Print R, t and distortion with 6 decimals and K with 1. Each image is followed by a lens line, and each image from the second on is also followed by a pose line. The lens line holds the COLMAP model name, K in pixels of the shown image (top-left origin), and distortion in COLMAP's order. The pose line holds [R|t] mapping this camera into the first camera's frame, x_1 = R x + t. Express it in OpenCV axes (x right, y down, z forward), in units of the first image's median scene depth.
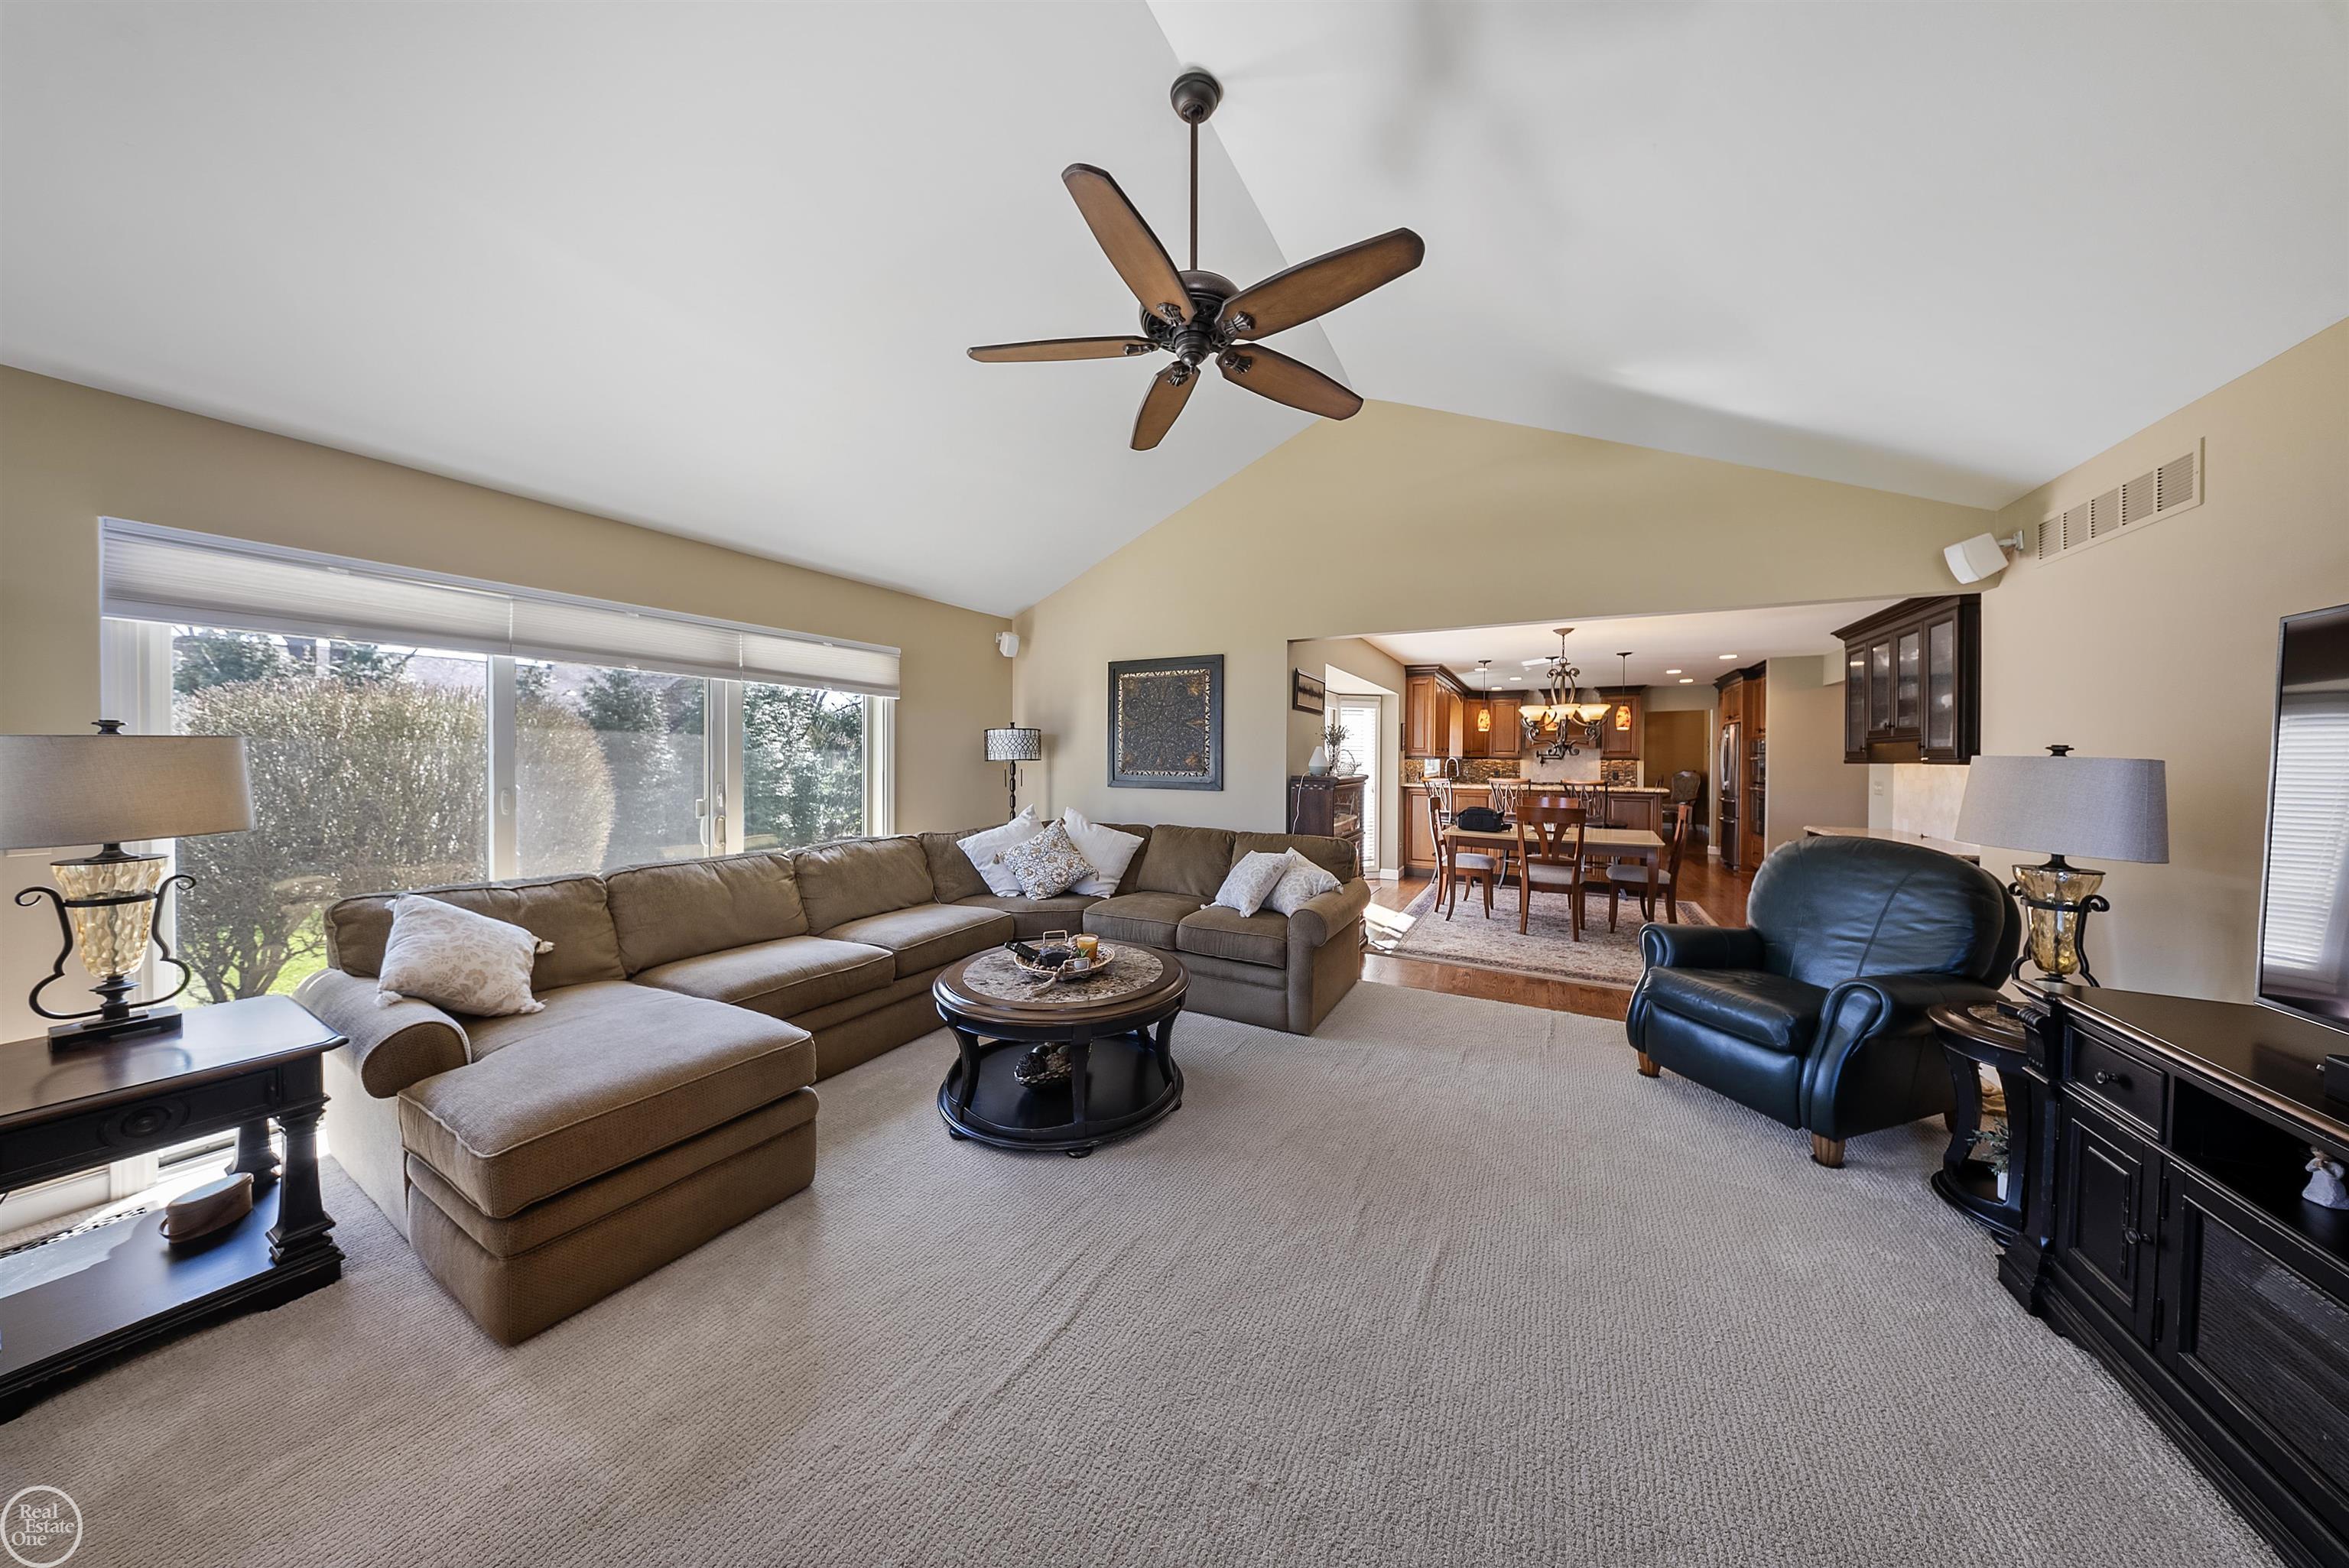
lens RADIAL K [[690.3, 0, 1176.1], [0, 690.3, 774.5], [0, 0, 1]] dist [-0.015639, -0.000119]
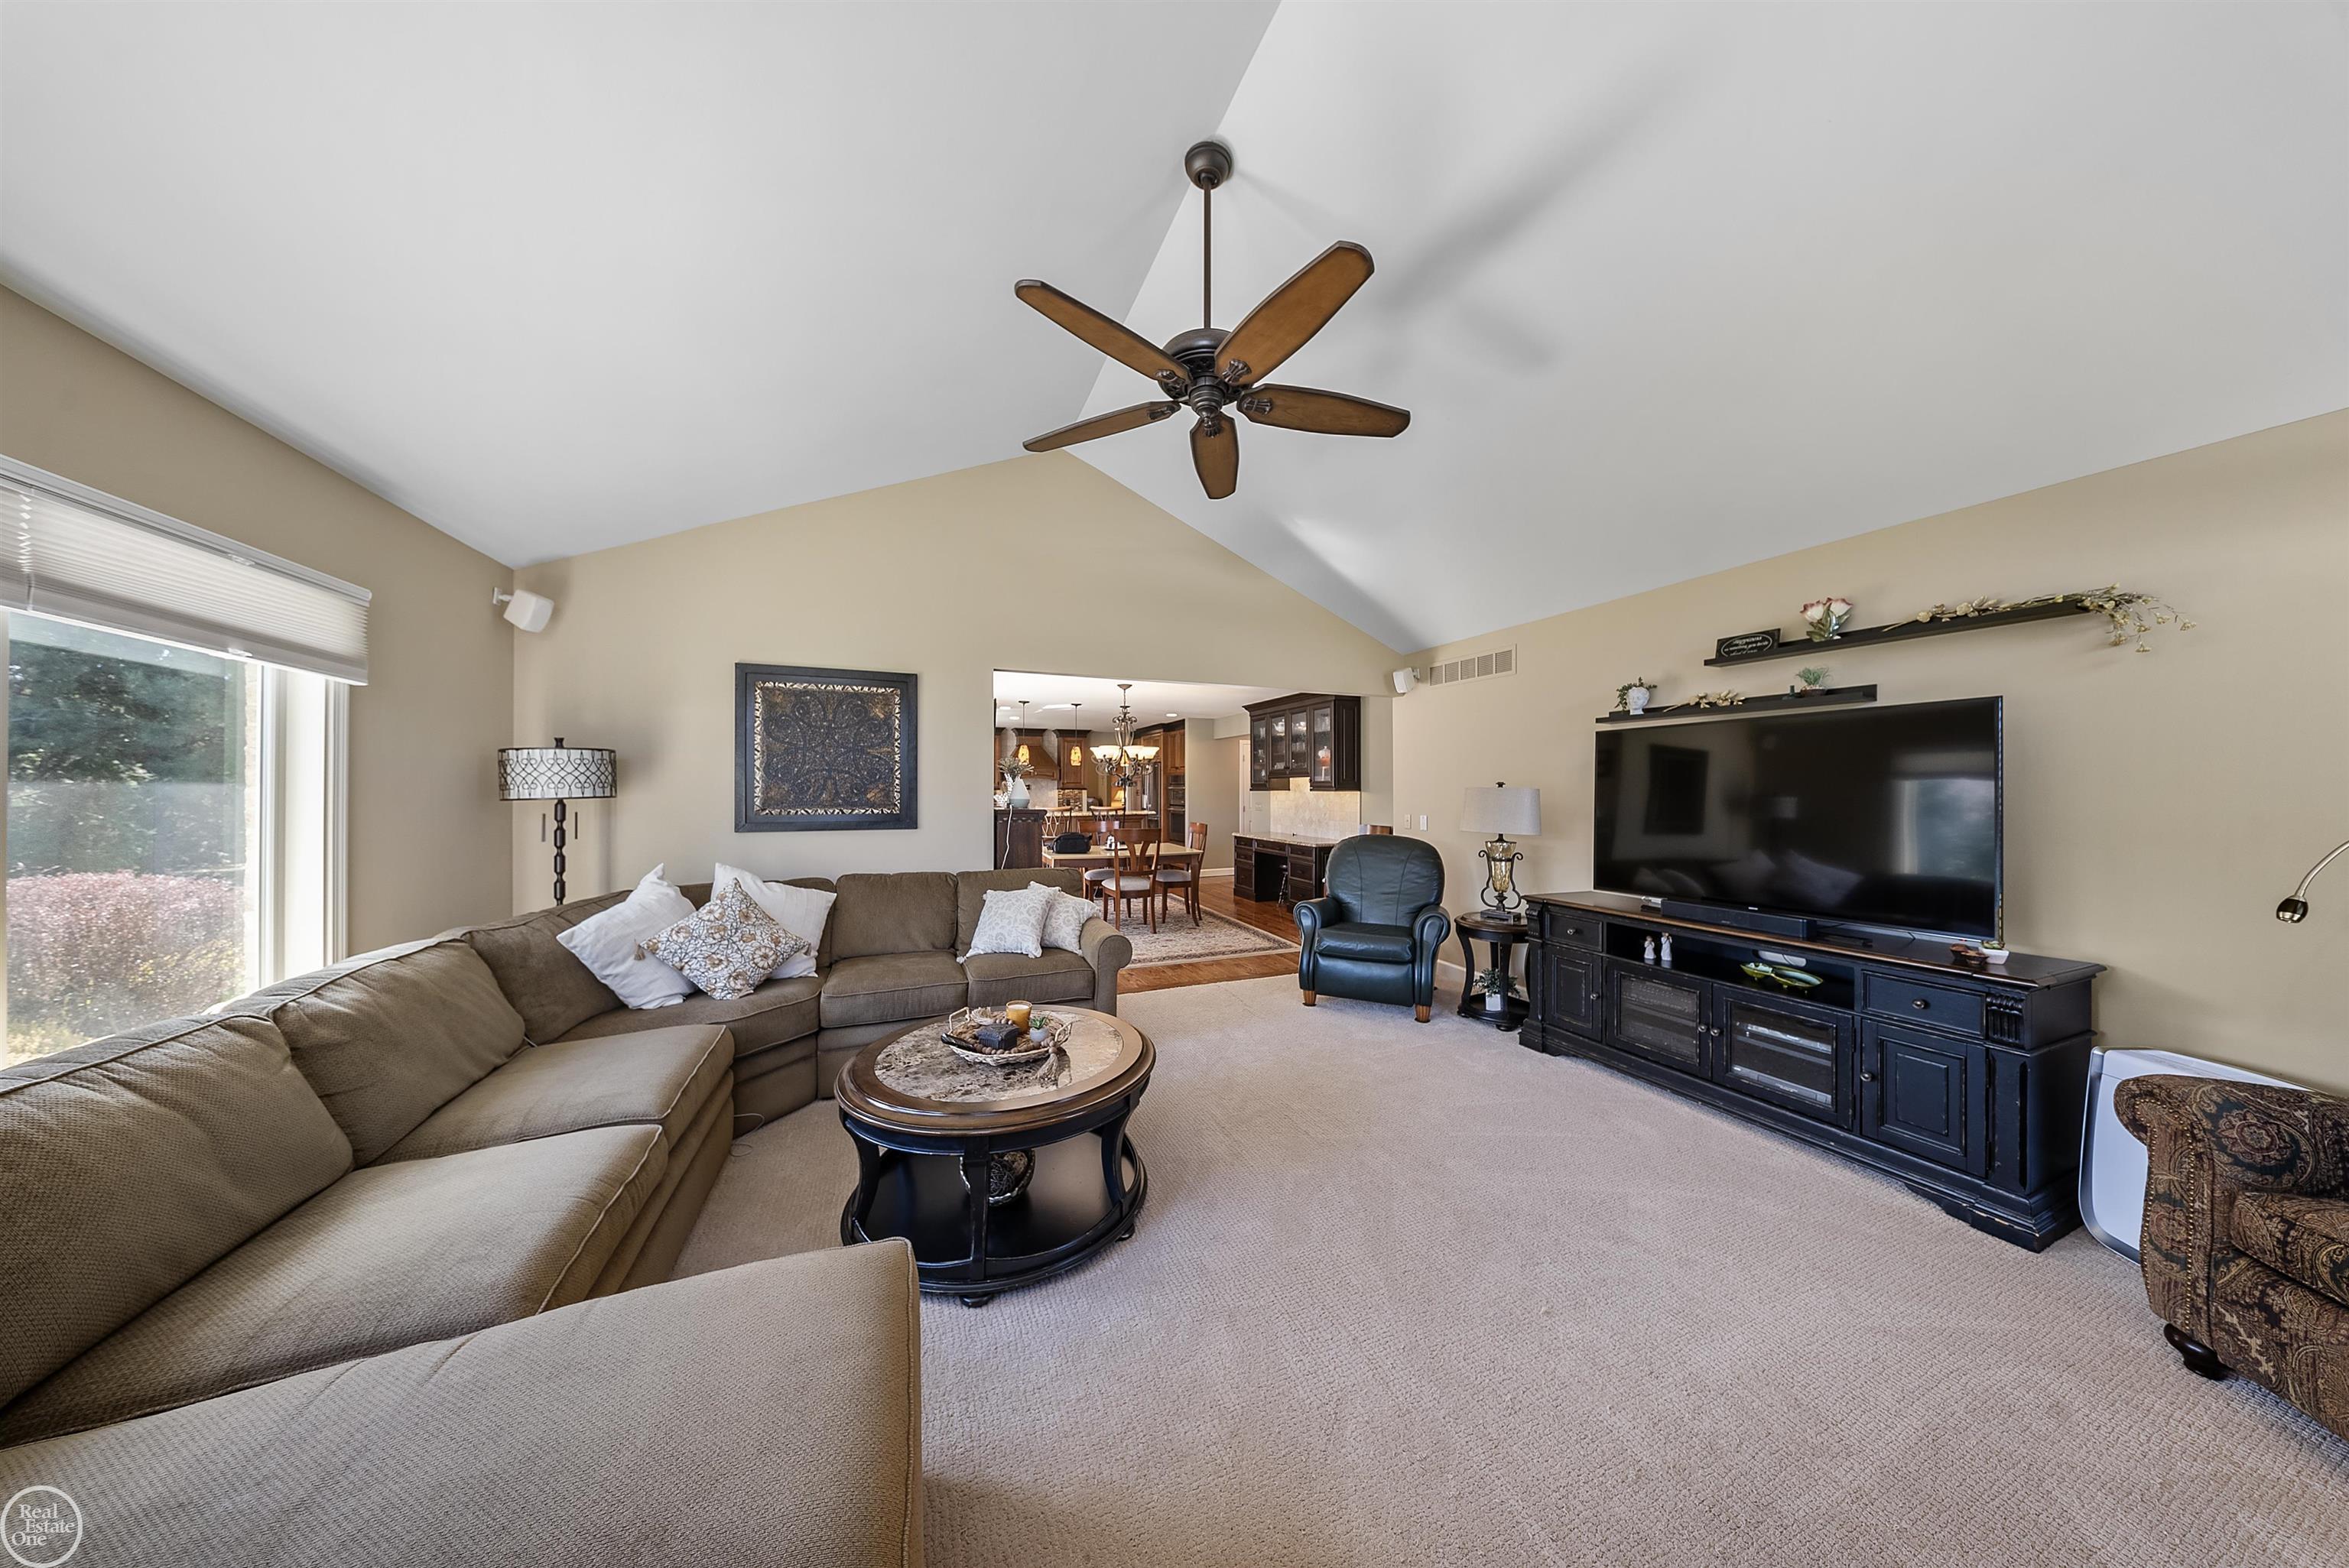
lens RADIAL K [[683.2, 0, 1176.3], [0, 683.2, 793.8], [0, 0, 1]] dist [-0.001254, -0.007379]
pose [[0.625446, -0.011964, 0.780176, -0.394509], [0.024355, 0.999695, -0.004195, -0.008947], [-0.779888, 0.021625, 0.625546, 0.190321]]
